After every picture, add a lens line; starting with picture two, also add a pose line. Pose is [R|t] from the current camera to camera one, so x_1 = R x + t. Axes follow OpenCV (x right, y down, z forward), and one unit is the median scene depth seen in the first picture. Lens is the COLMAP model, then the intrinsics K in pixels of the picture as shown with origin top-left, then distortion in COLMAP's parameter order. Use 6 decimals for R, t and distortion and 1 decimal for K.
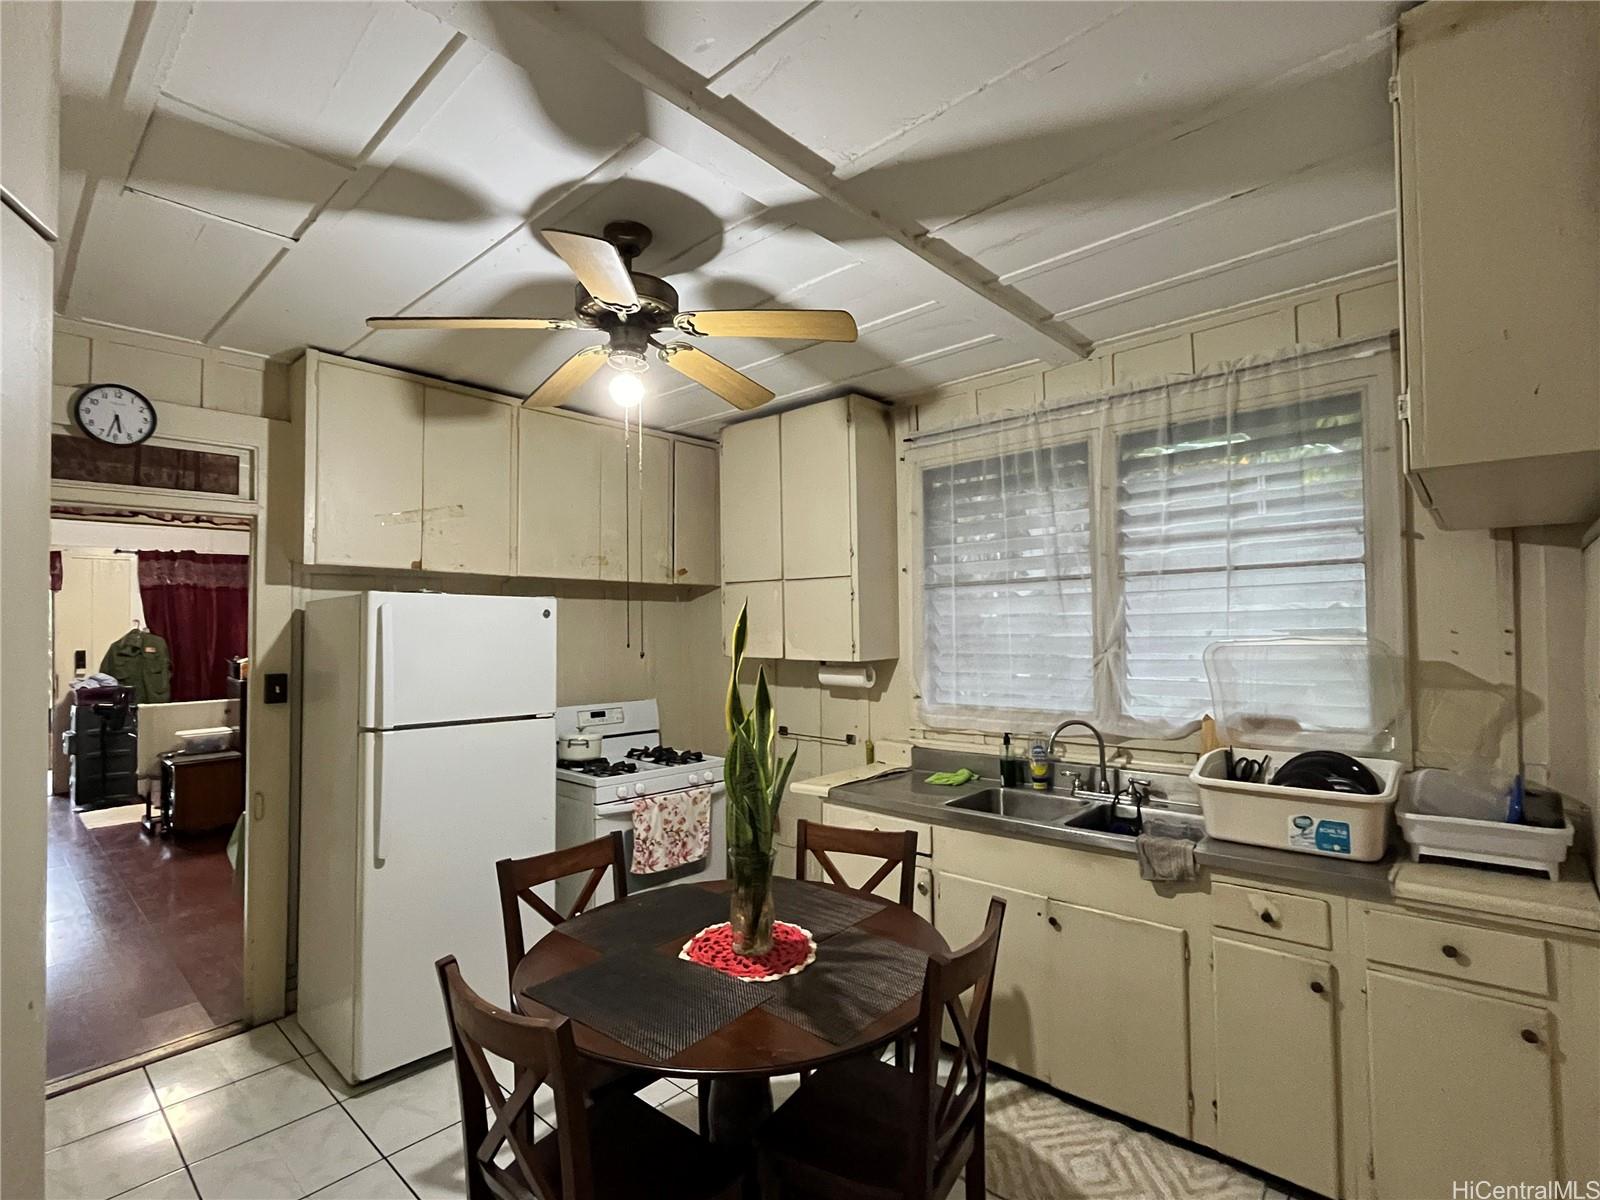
lens RADIAL K [[766.9, 0, 800.0], [0, 766.9, 600.0], [0, 0, 1]] dist [-0.003663, 0.000192]
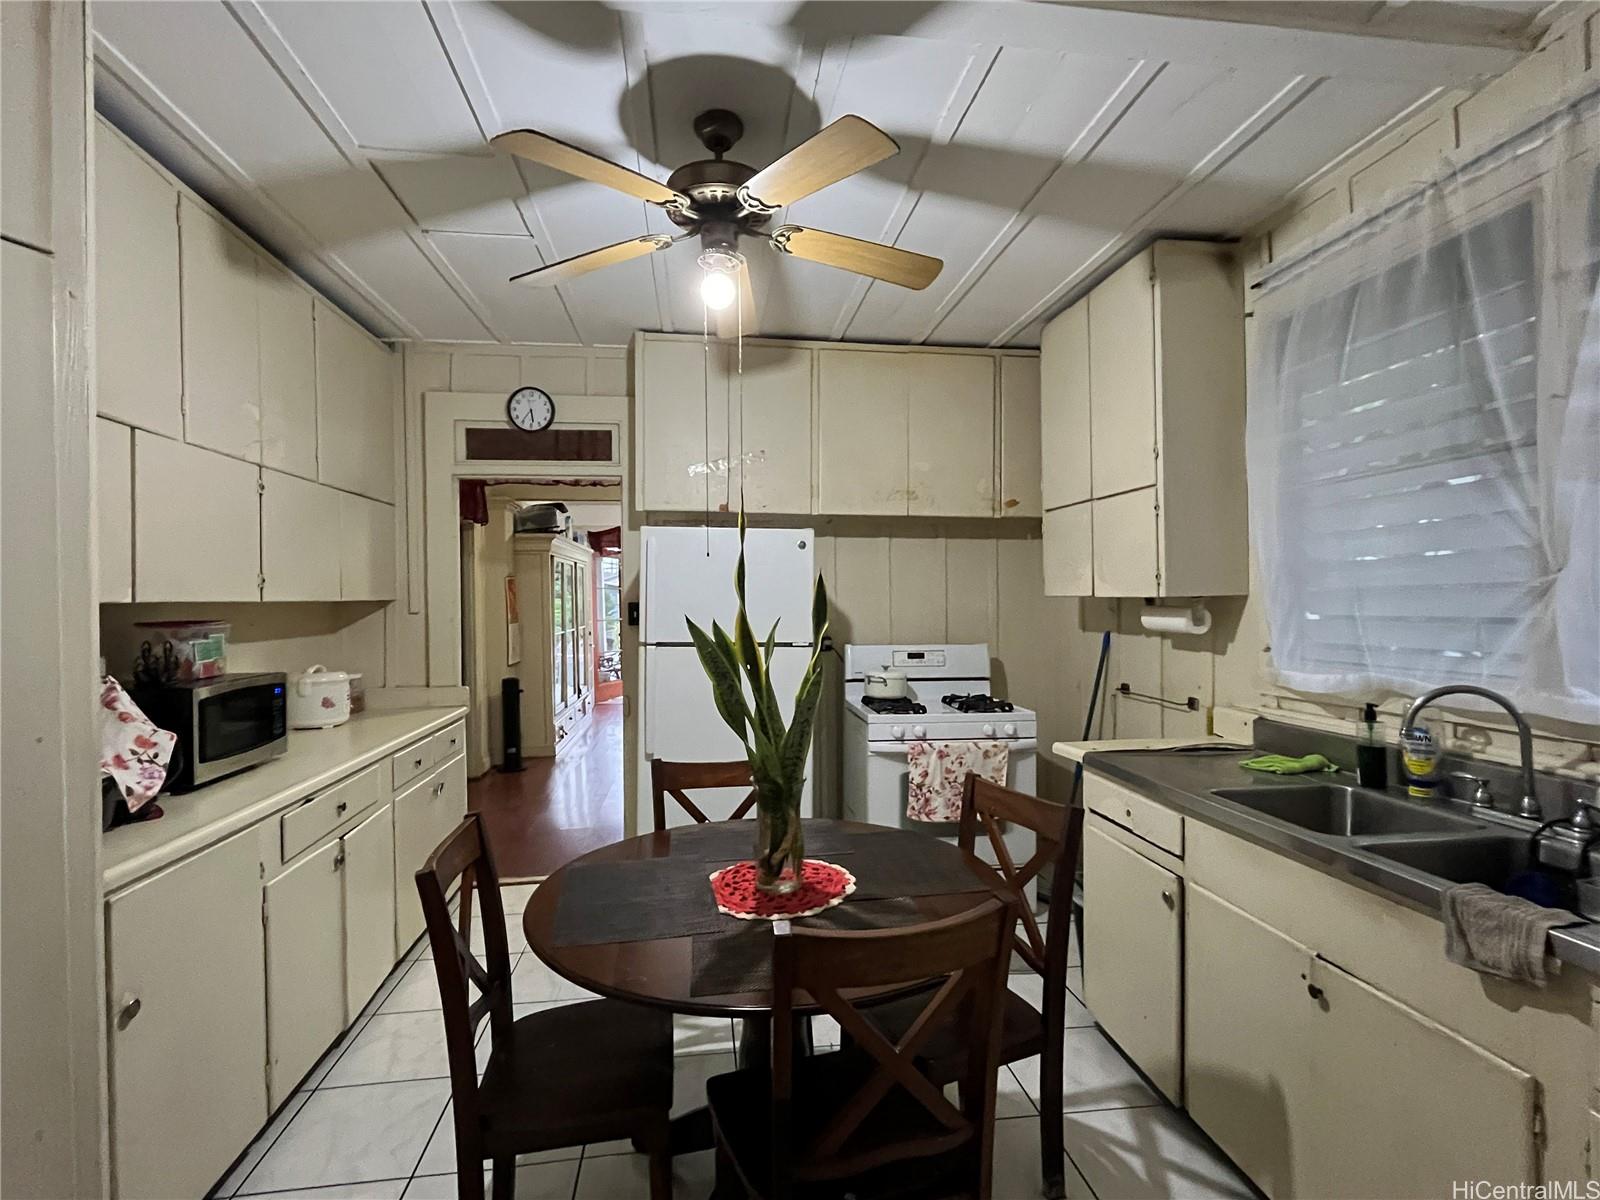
lens RADIAL K [[772.9, 0, 800.0], [0, 772.9, 600.0], [0, 0, 1]] dist [-0.004397, -0.000015]
pose [[0.765449, 0.005579, -0.643473, 0.295784], [0.020691, 0.999232, 0.033277, 0.051193], [0.643164, -0.038786, 0.764745, 0.189790]]
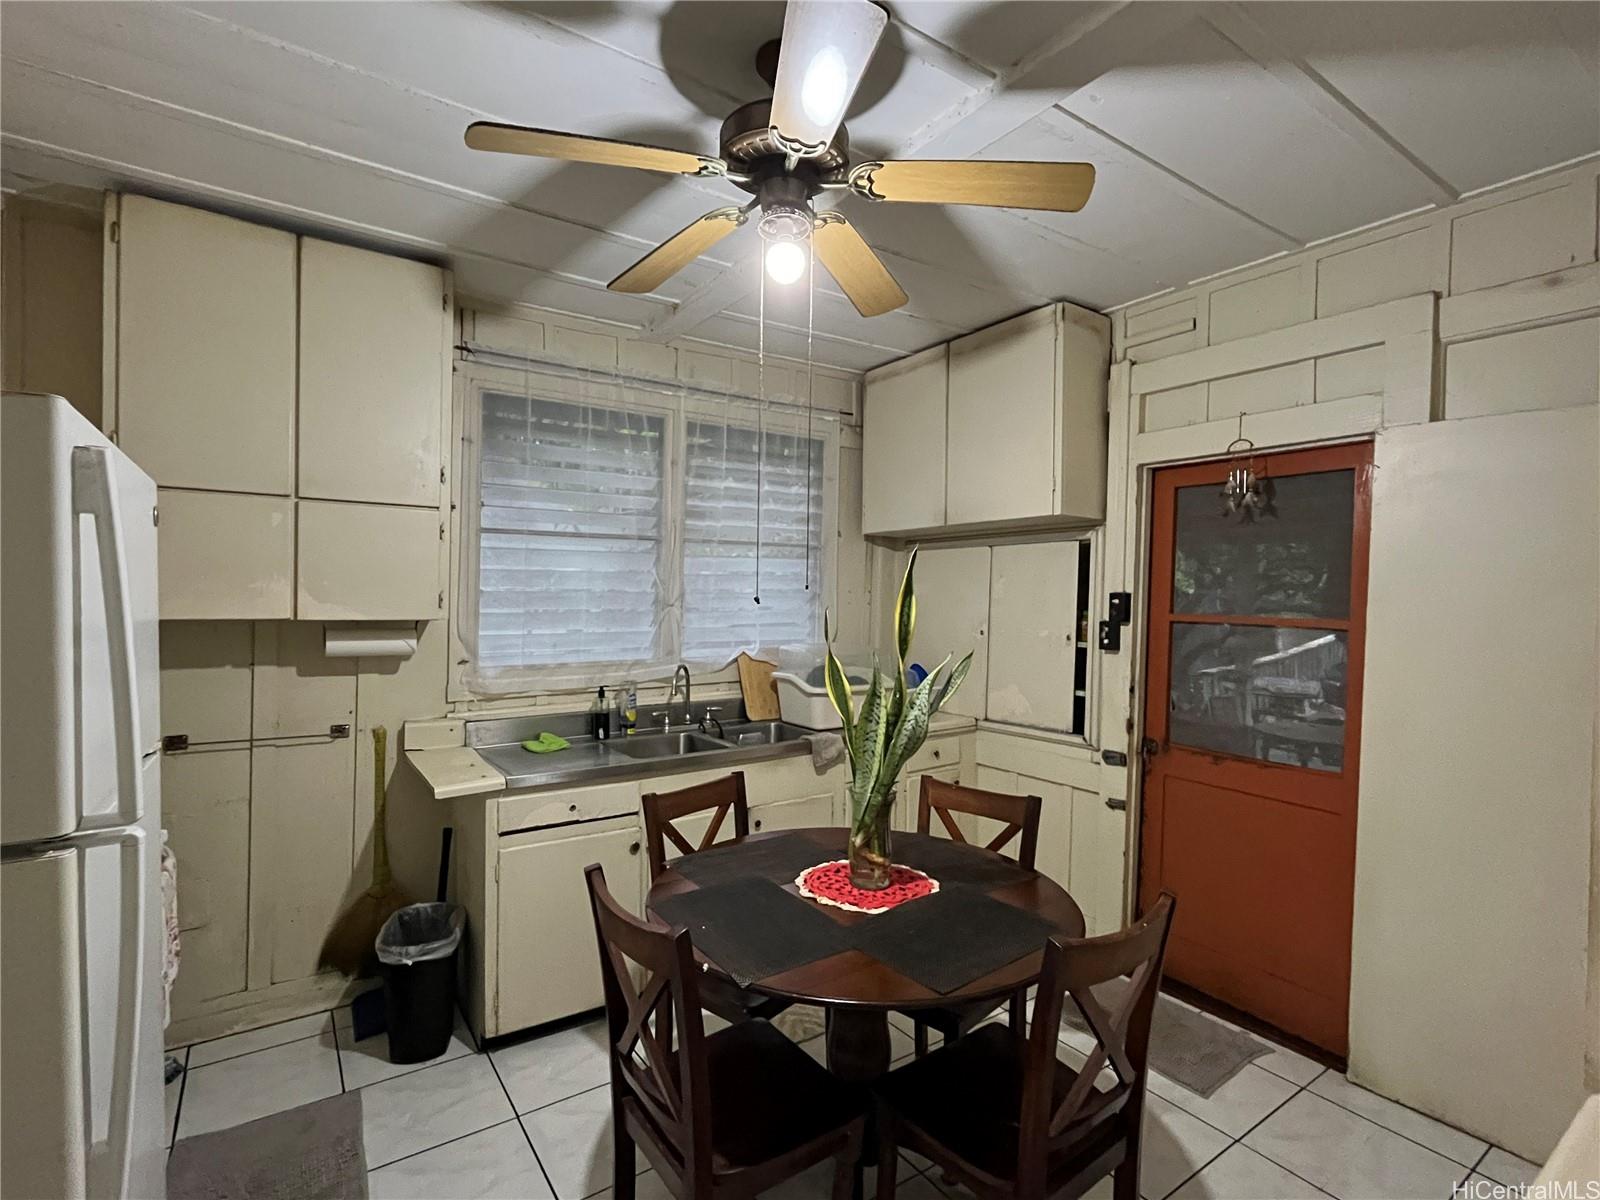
lens RADIAL K [[766.9, 0, 800.0], [0, 766.9, 600.0], [0, 0, 1]] dist [-0.003663, 0.000192]
pose [[0.228317, 0.007519, 0.973558, -0.604125], [-0.046383, 0.998919, 0.003163, 0.041943], [-0.972481, -0.045879, 0.228419, 0.484382]]
